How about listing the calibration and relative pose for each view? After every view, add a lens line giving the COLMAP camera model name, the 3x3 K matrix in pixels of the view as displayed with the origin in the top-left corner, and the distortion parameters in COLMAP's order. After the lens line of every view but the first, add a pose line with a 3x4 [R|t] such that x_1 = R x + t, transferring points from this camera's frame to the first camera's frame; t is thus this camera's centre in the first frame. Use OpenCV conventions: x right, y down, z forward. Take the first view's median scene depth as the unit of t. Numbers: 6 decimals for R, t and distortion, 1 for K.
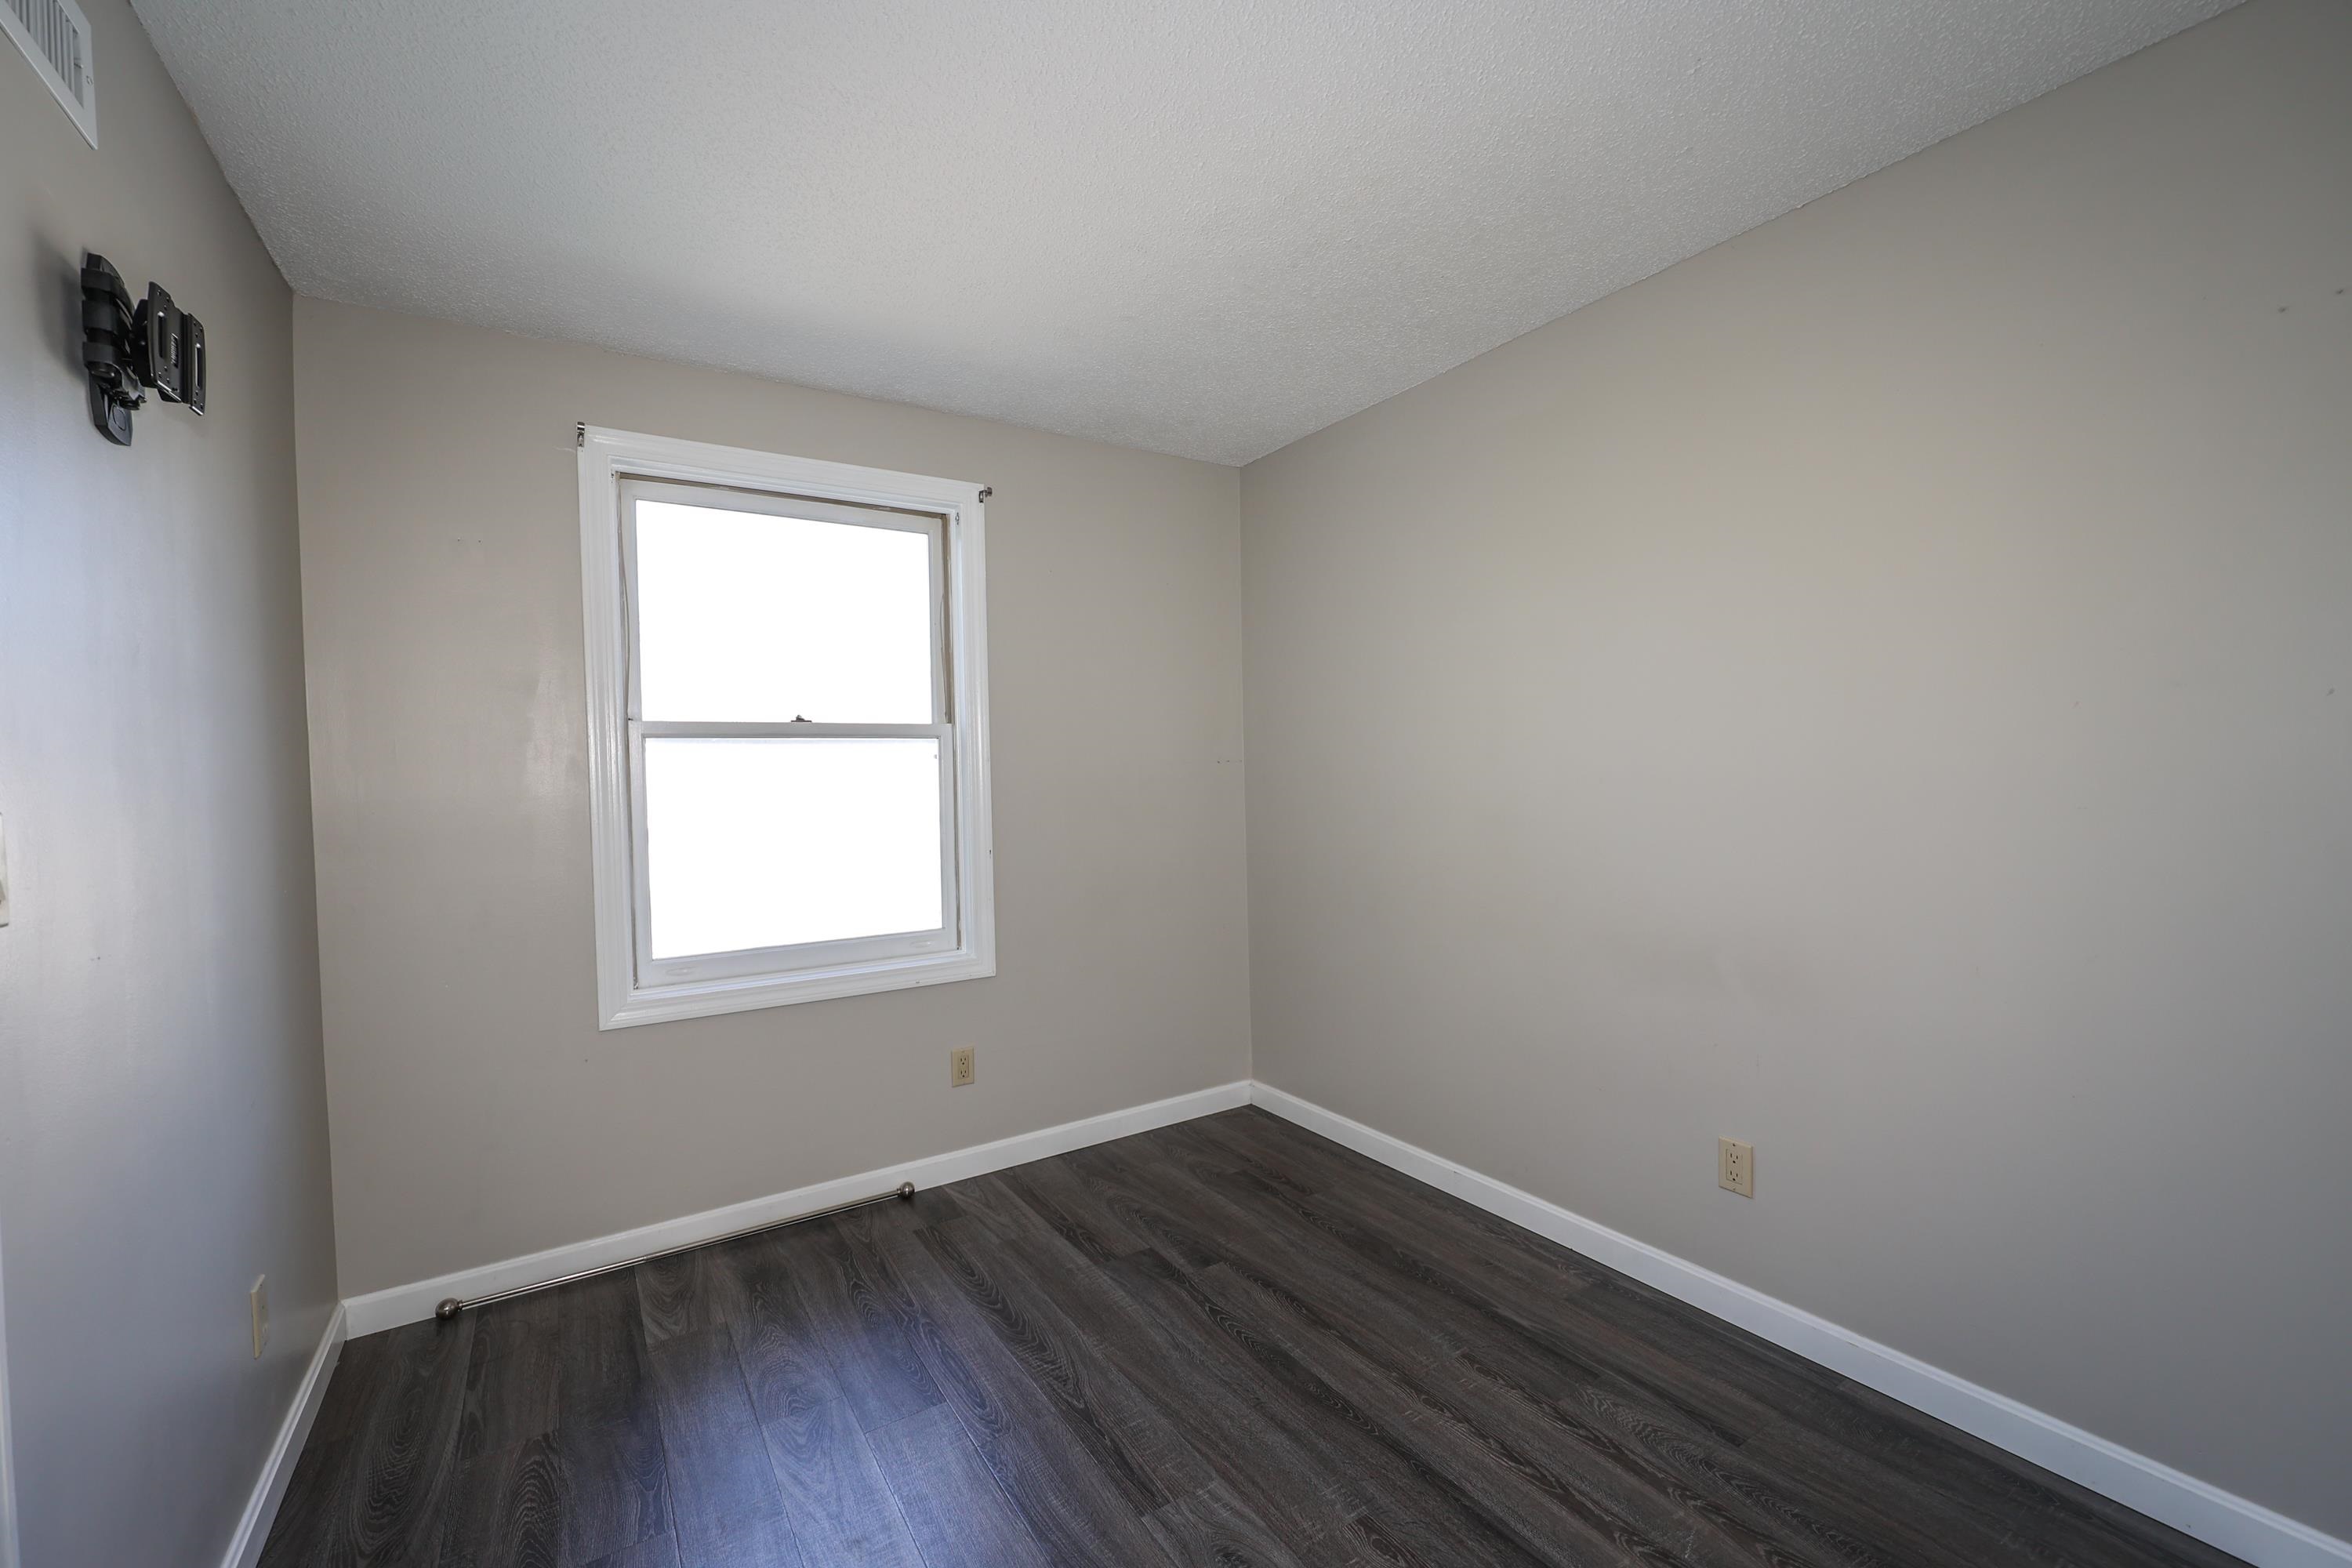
lens RADIAL K [[964.6, 0, 1171.2], [0, 964.6, 783.5], [0, 0, 1]] dist [-0.000605, -0.000393]
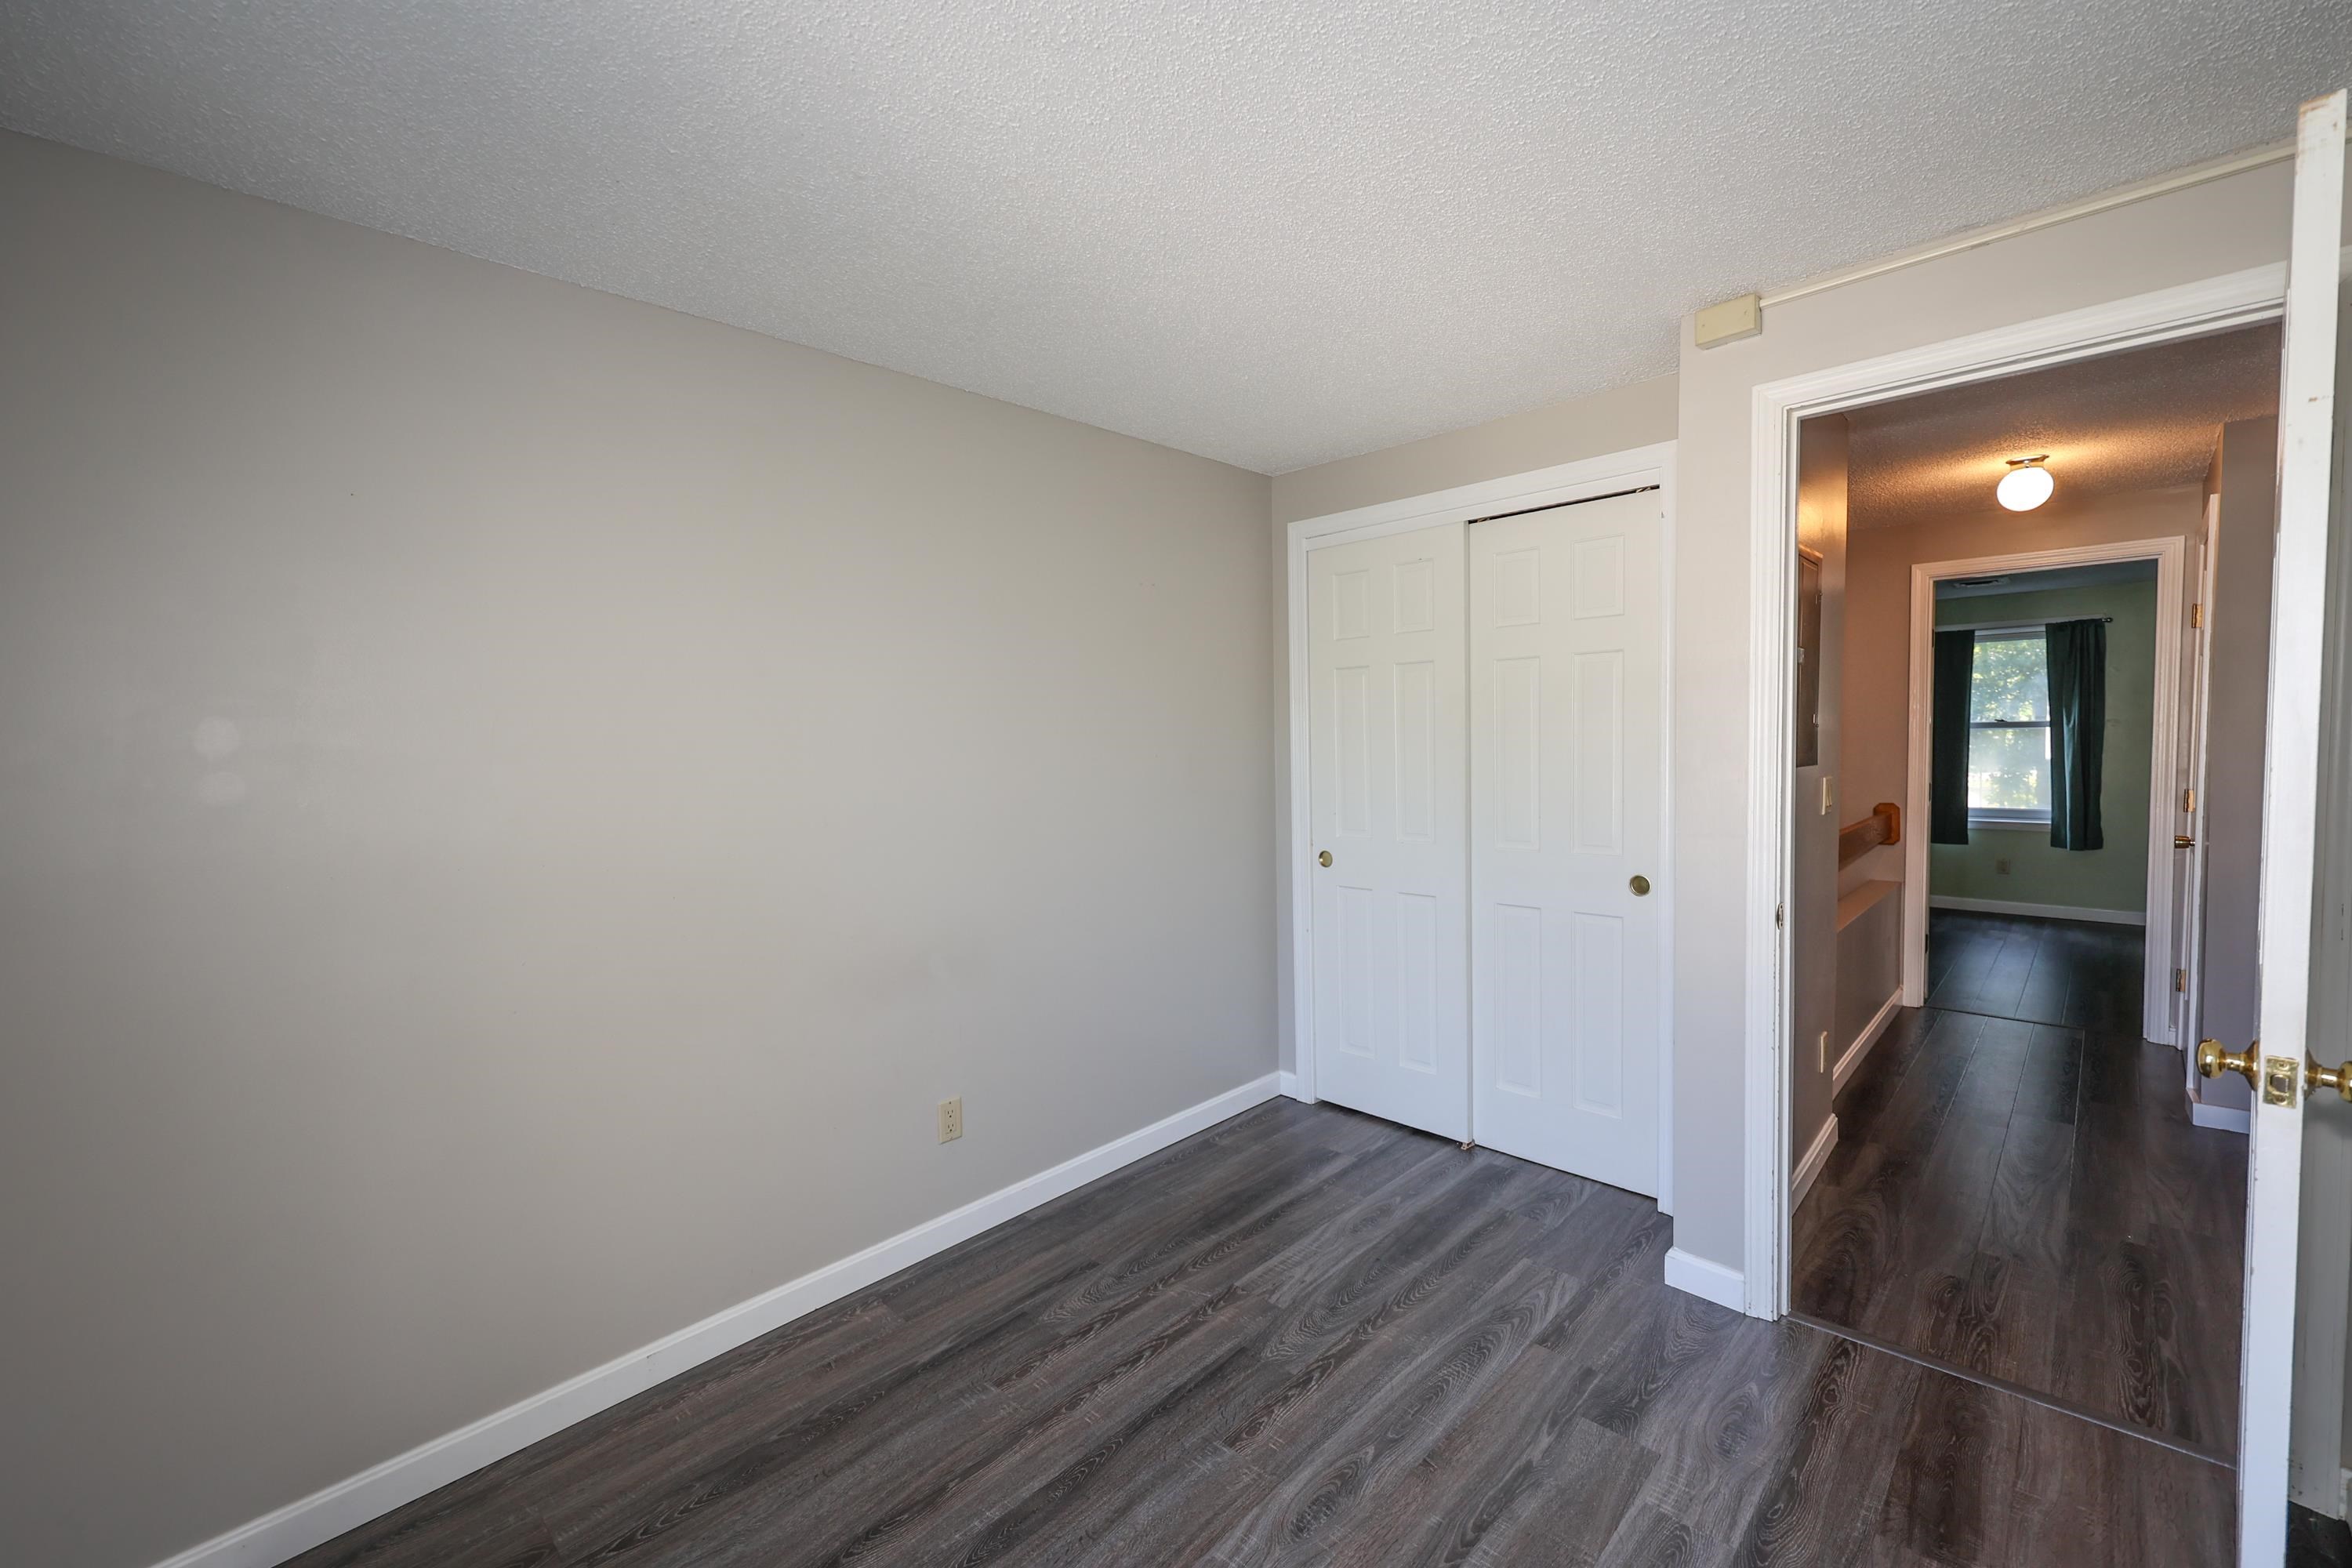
lens RADIAL K [[972.1, 0, 1180.0], [0, 972.1, 795.1], [0, 0, 1]] dist [0.001828, -0.000258]
pose [[-0.234670, -0.034504, 0.971462, -0.794313], [0.052825, 0.997440, 0.048187, -0.079106], [-0.970639, 0.062626, -0.232247, 1.108886]]
